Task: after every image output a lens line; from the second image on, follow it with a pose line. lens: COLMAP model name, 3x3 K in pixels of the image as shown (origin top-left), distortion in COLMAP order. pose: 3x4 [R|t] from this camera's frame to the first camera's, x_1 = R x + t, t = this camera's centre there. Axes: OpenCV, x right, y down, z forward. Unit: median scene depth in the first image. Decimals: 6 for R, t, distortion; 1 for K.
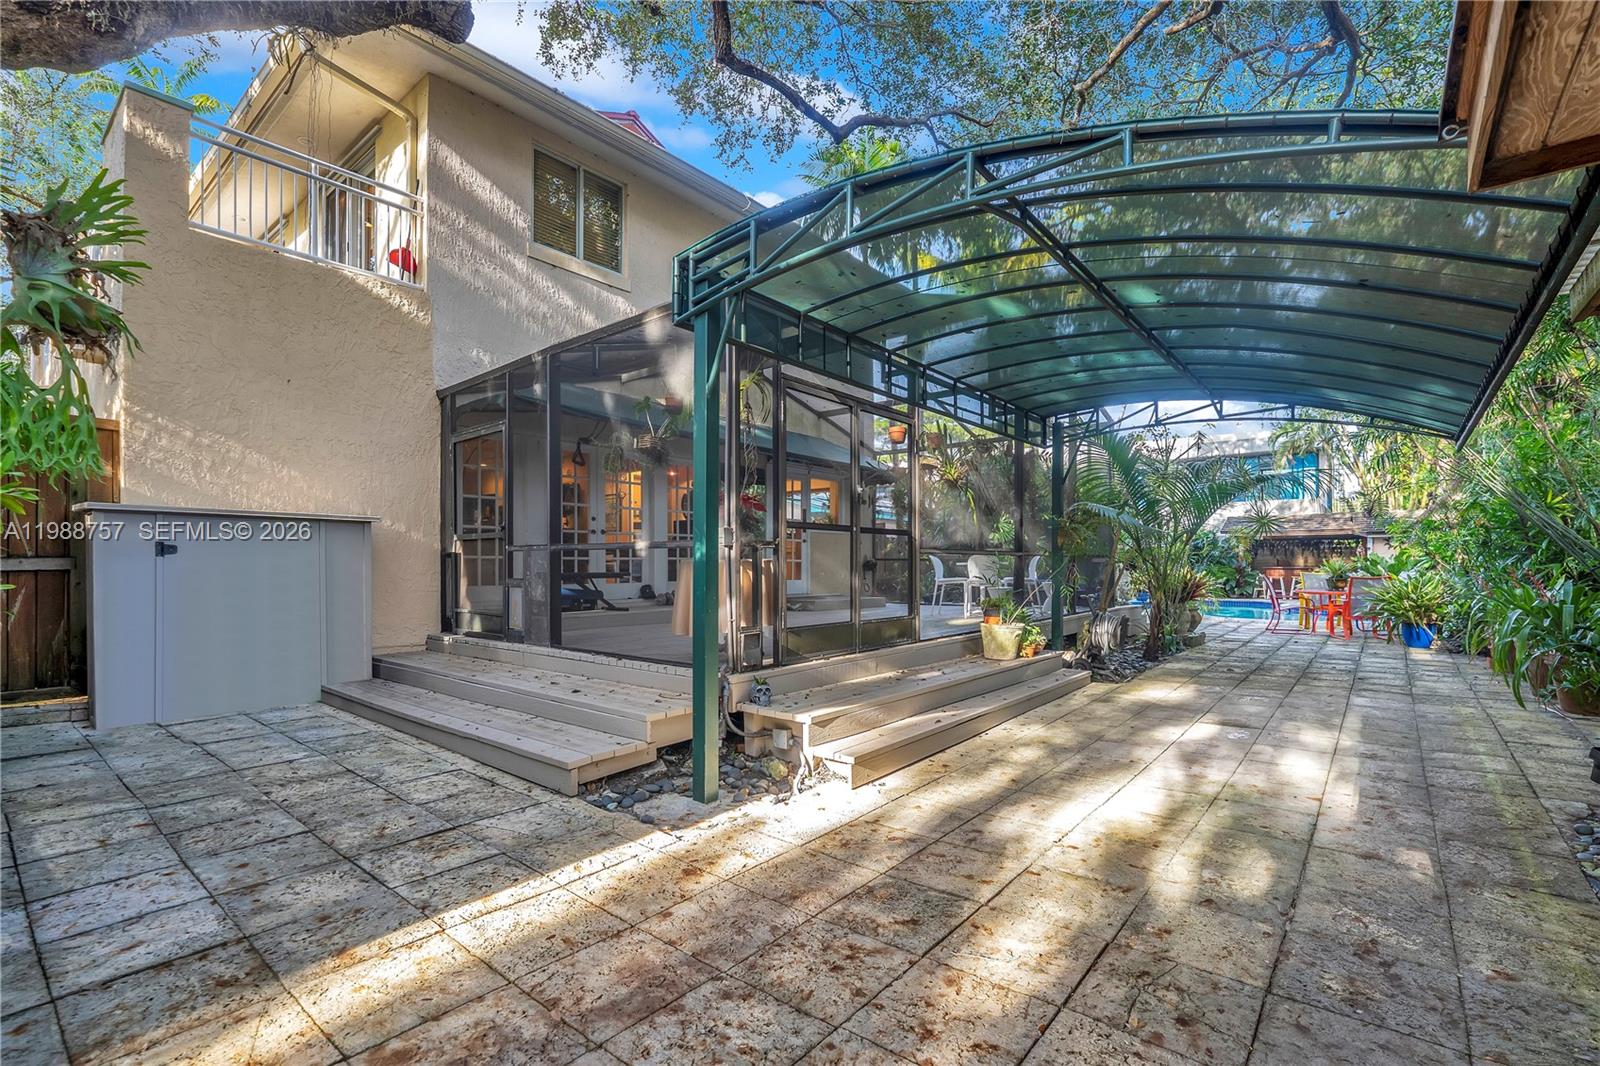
lens RADIAL K [[713.4, 0, 843.1], [0, 713.4, 558.8], [0, 0, 1]] dist [-0.019565, 0.001299]
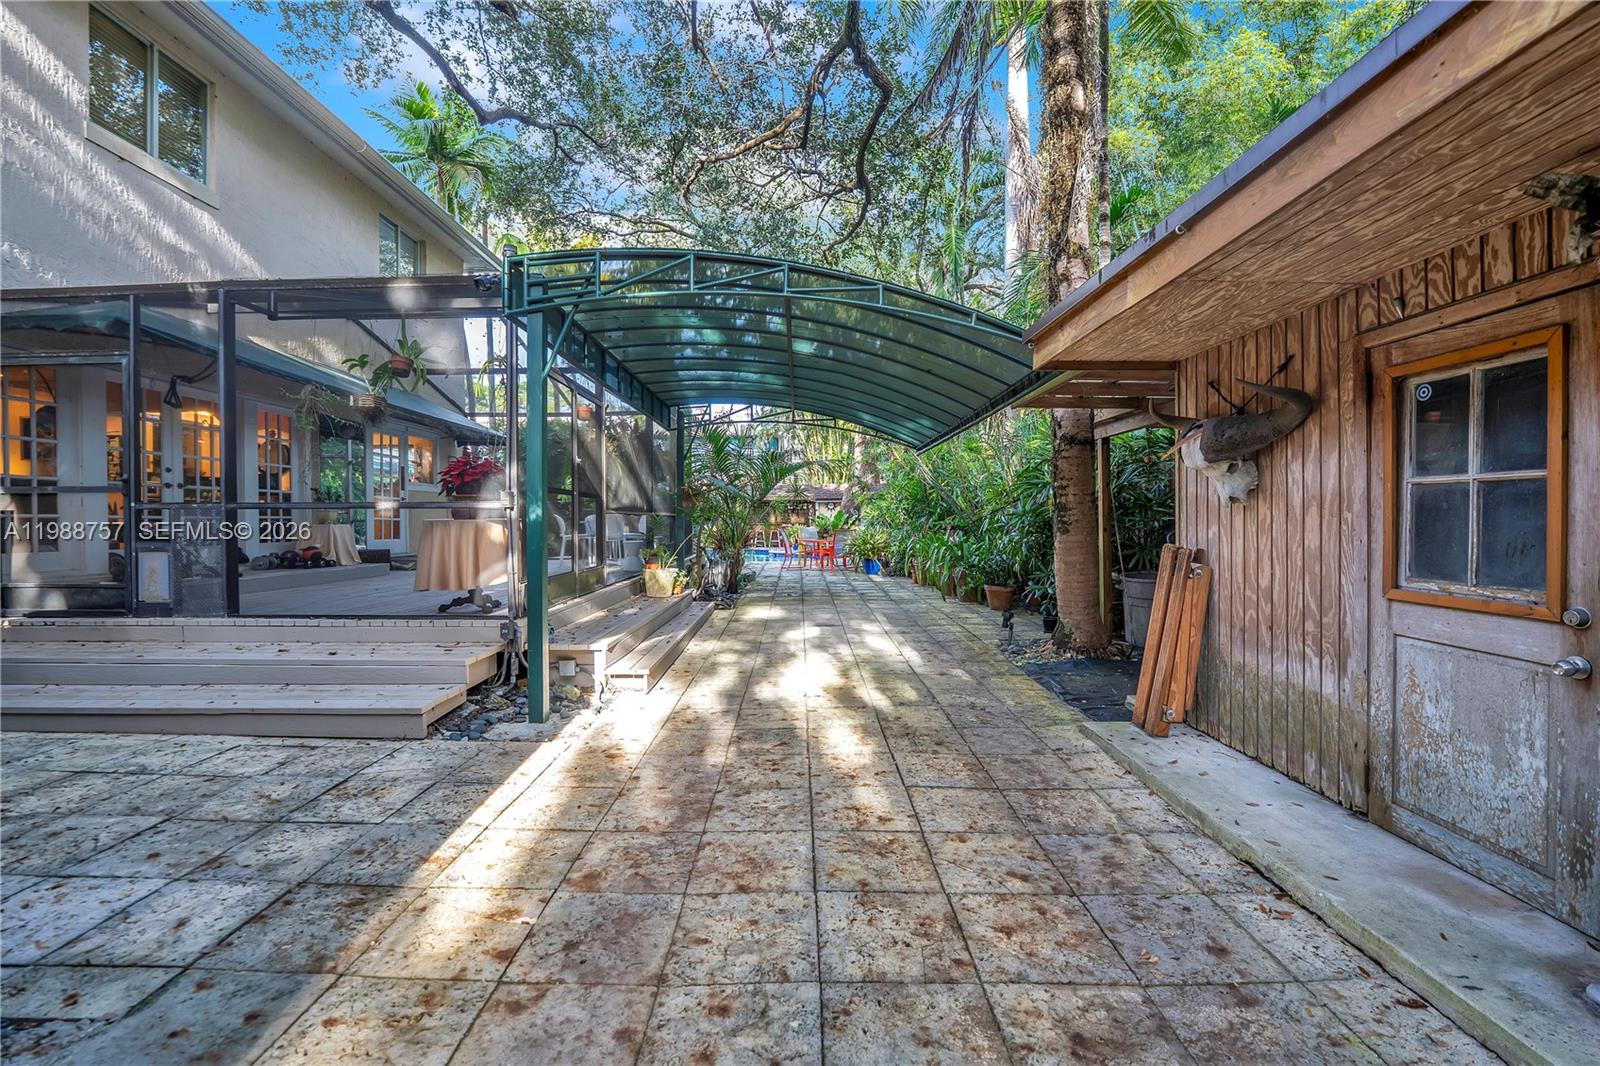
lens RADIAL K [[659.9, 0, 796.9], [0, 659.9, 525.7], [0, 0, 1]] dist [-0.021706, 0.000522]
pose [[0.786484, -0.006255, 0.617579, -0.552245], [-0.002441, 0.999909, 0.013235, -0.006031], [-0.617606, -0.011916, 0.786397, -0.137829]]
